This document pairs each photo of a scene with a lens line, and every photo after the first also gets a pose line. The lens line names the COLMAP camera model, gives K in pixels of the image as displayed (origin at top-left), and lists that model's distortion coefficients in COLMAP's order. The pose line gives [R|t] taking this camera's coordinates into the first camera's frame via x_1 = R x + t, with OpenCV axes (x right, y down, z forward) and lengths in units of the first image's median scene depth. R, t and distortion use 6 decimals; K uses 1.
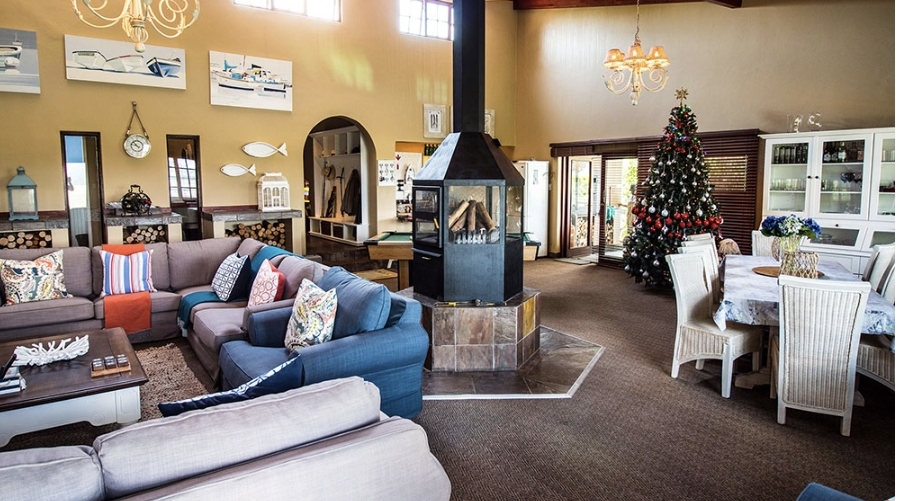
lens RADIAL K [[573.4, 0, 449.6], [0, 573.4, 249.4], [0, 0, 1]] dist [-0.000780, -0.000305]
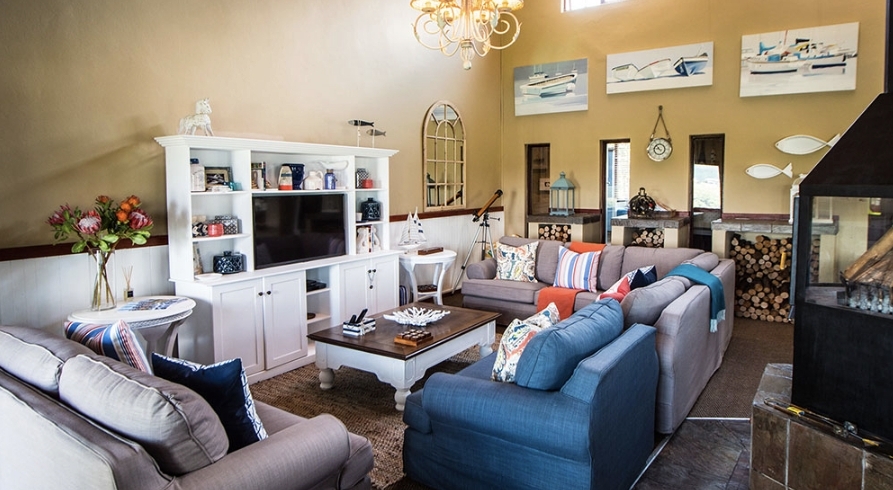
lens RADIAL K [[552.7, 0, 446.2], [0, 552.7, 224.1], [0, 0, 1]] dist [-0.004003, 0.000690]
pose [[0.337954, 0.072951, -0.938331, 0.252214], [-0.115133, 0.992708, 0.035711, -0.041783], [0.934094, 0.095964, 0.343888, 0.333150]]
